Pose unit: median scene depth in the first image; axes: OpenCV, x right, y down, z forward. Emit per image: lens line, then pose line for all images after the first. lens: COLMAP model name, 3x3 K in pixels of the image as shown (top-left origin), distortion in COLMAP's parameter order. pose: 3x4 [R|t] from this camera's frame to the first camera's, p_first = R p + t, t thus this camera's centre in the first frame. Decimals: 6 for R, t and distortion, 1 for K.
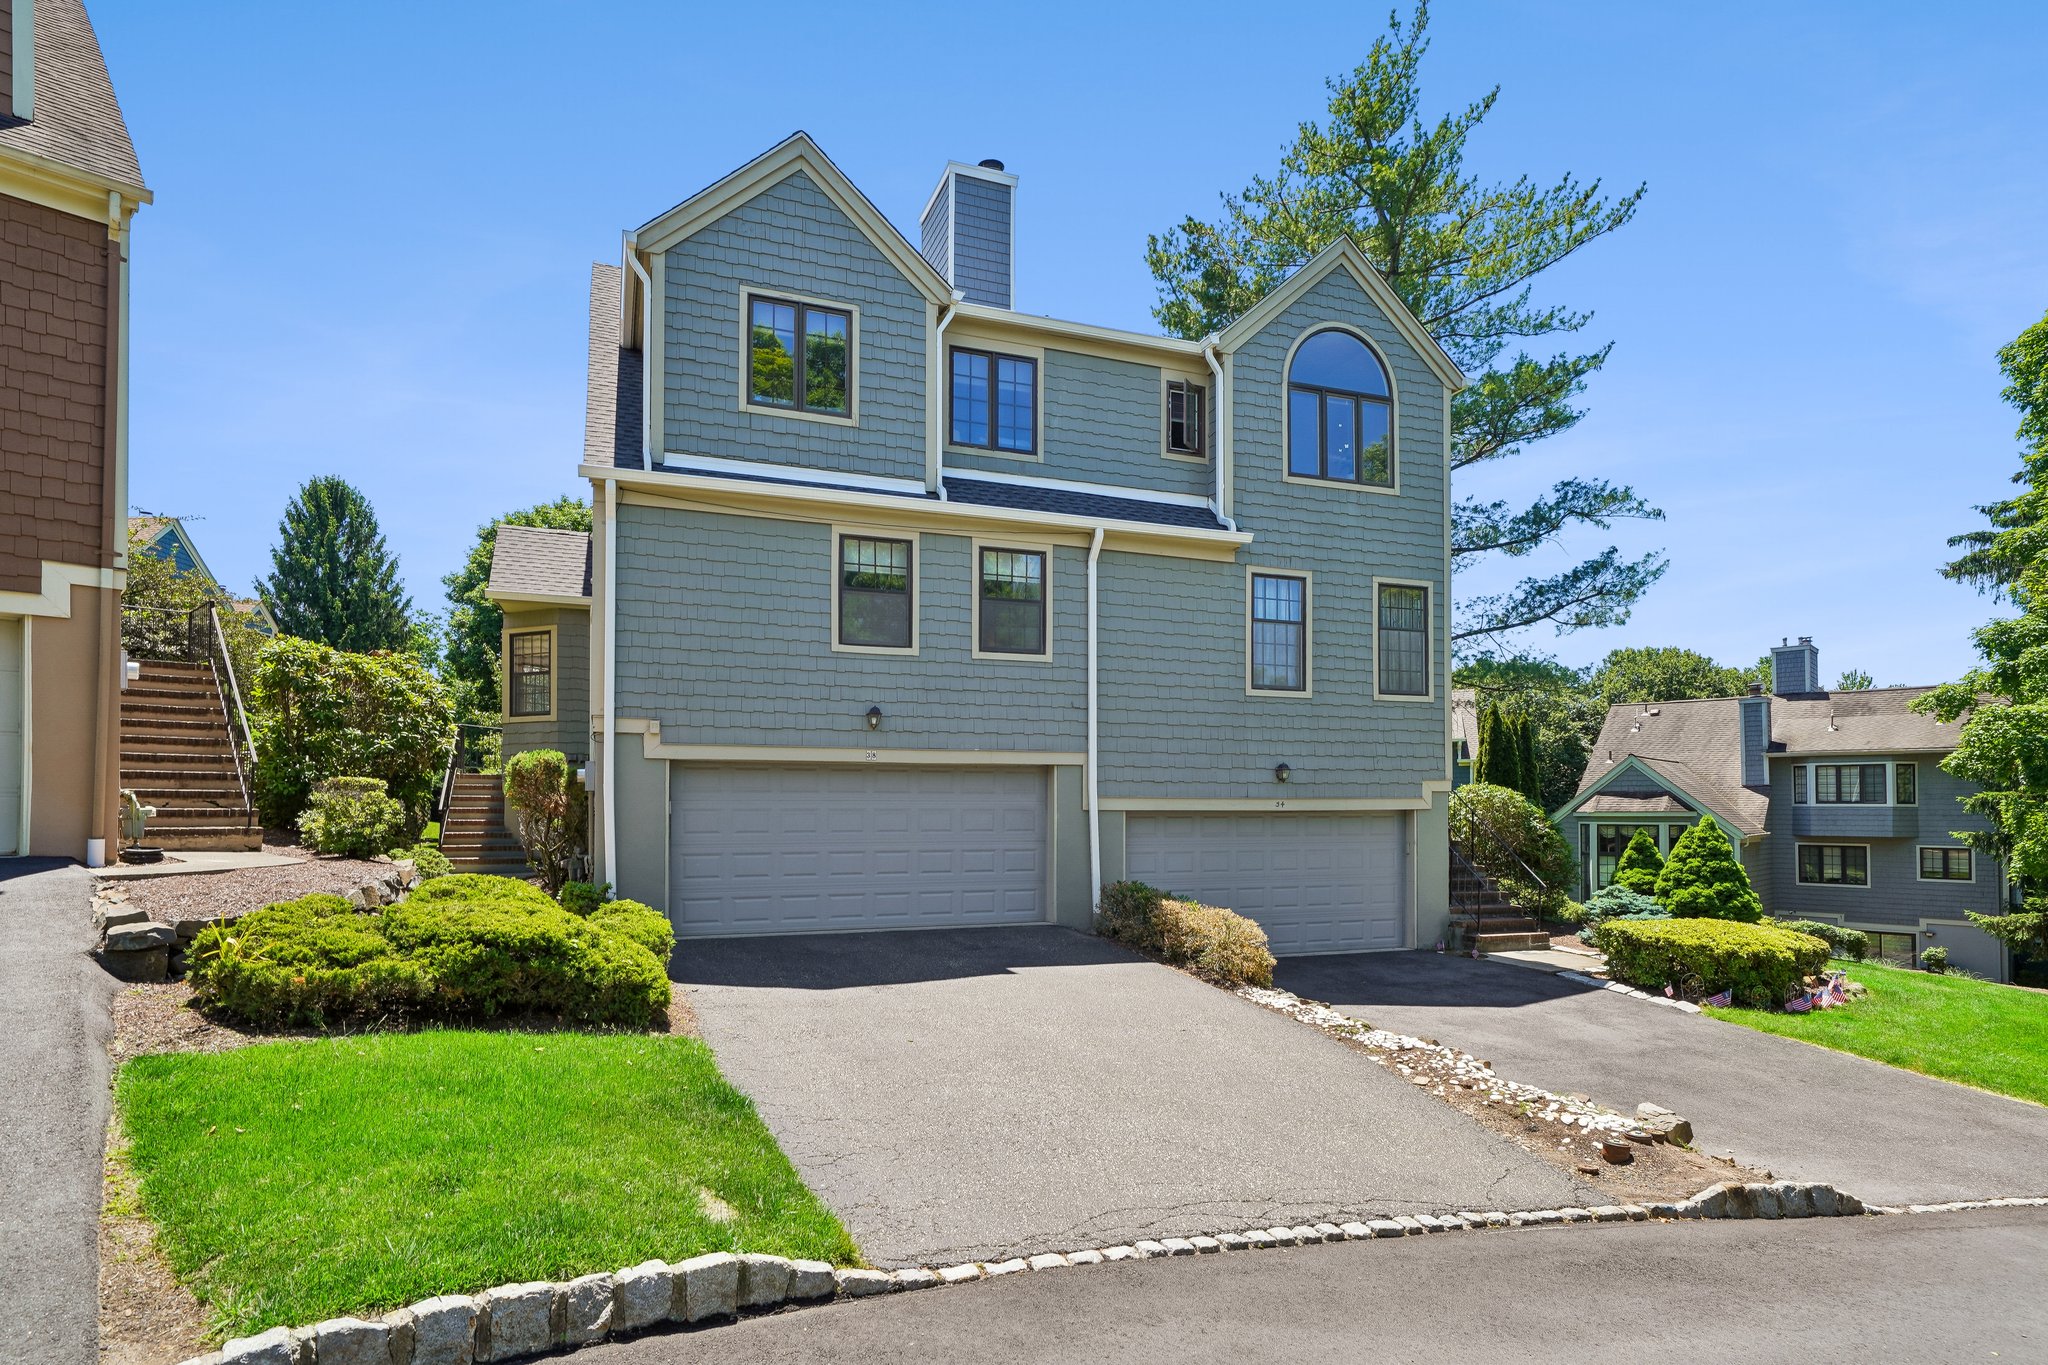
lens RADIAL K [[1088.2, 0, 1028.8], [0, 1088.2, 801.0], [0, 0, 1]] dist [0.004476, 0.000254]
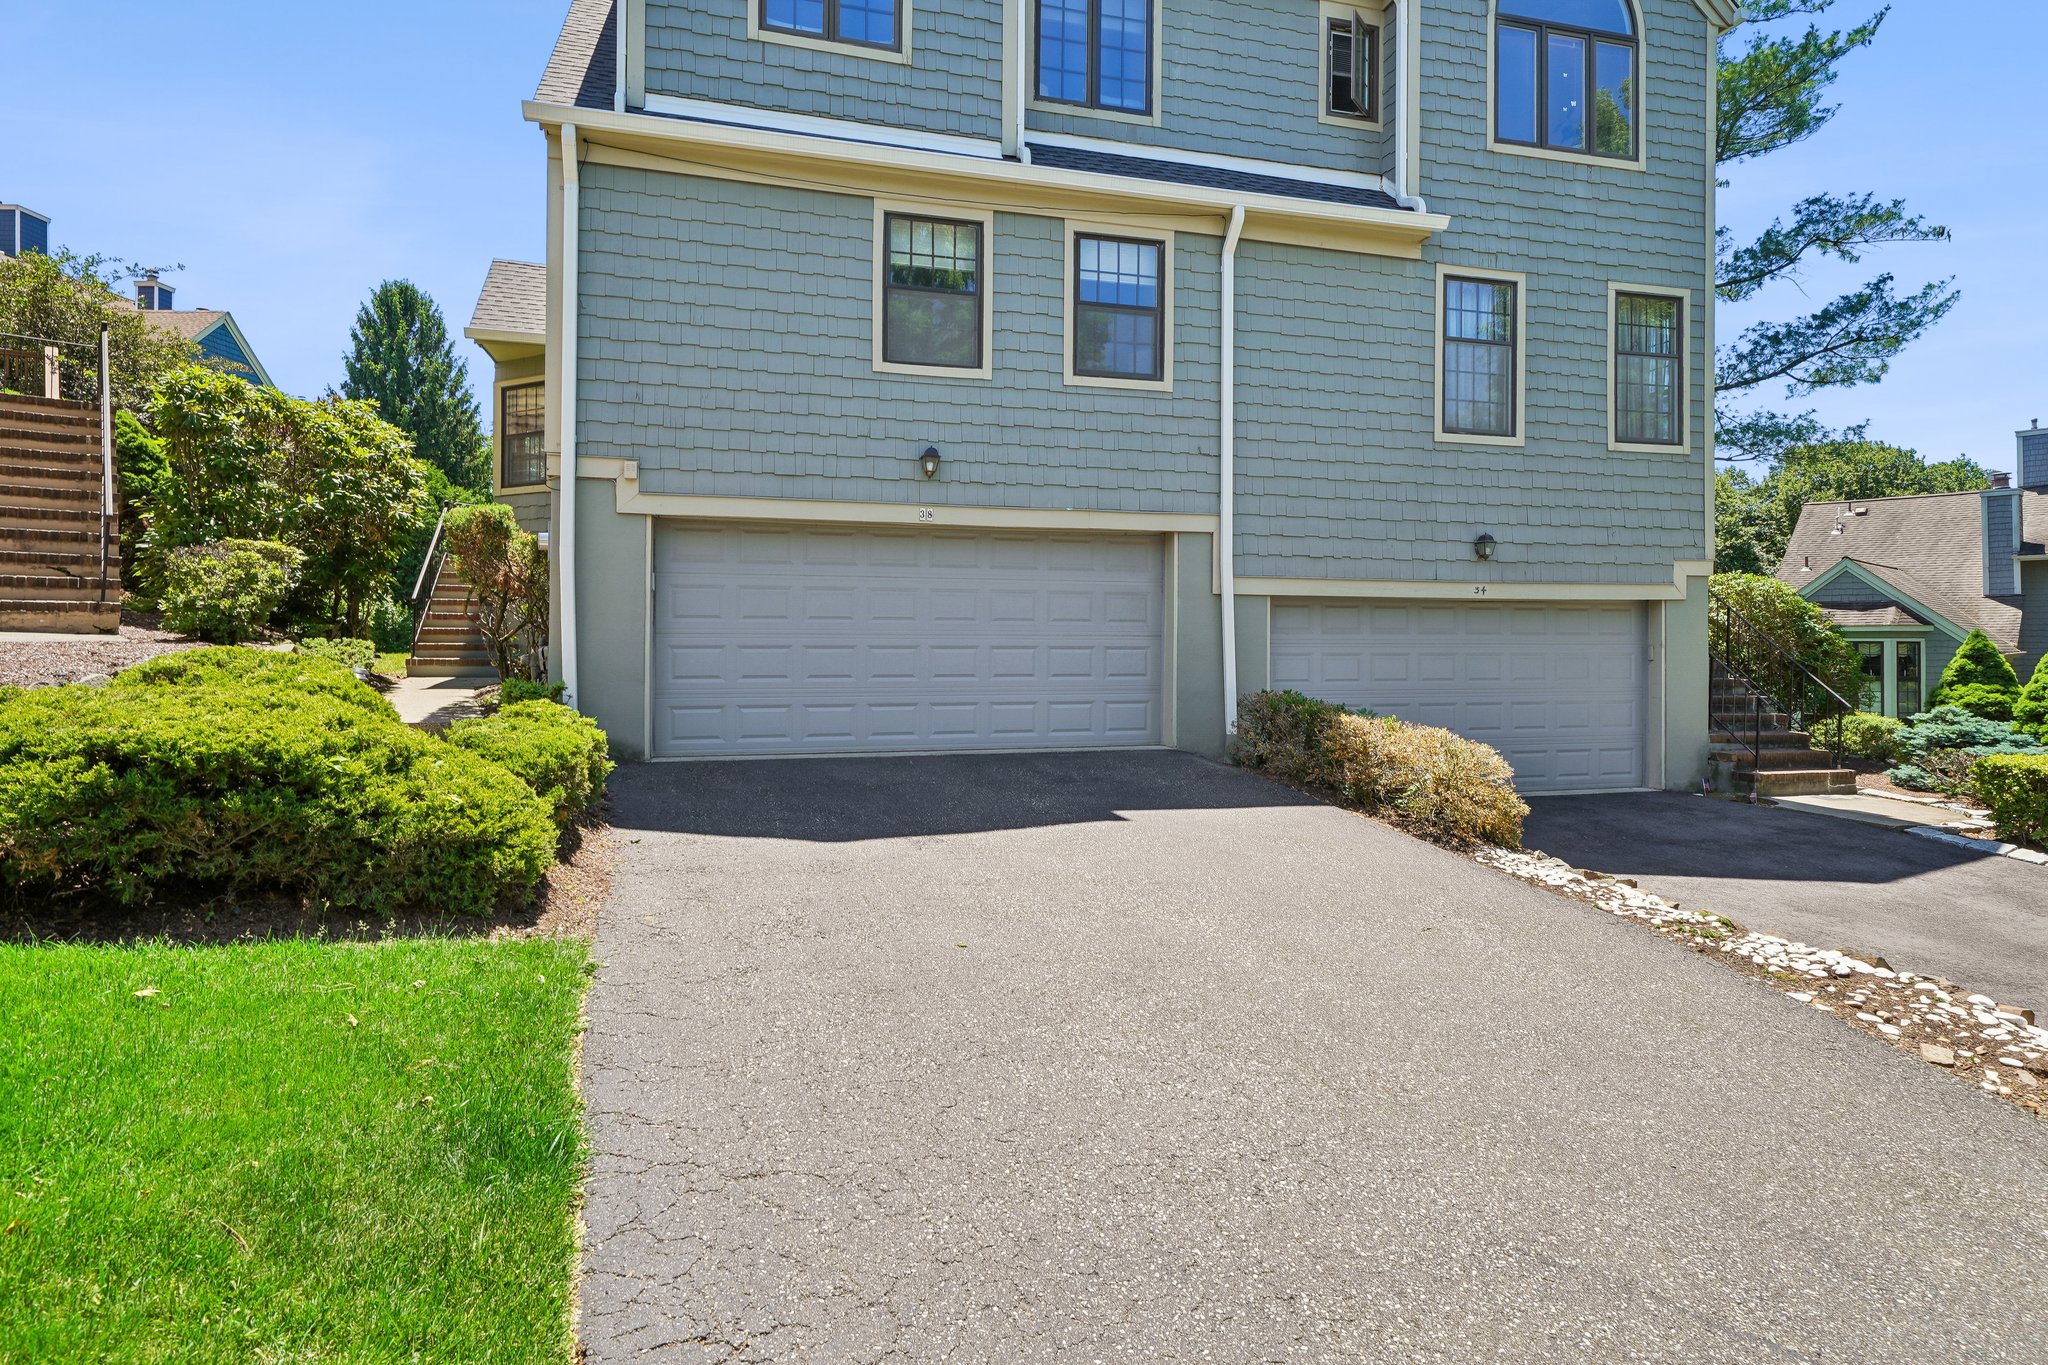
lens RADIAL K [[1108.9, 0, 1020.6], [0, 1108.9, 616.5], [0, 0, 1]] dist [-0.004295, -0.000603]
pose [[0.996585, 0.004941, -0.082424, -0.018166], [-0.005596, 0.999955, -0.007723, 0.030561], [0.082382, 0.008158, 0.996567, 0.246121]]
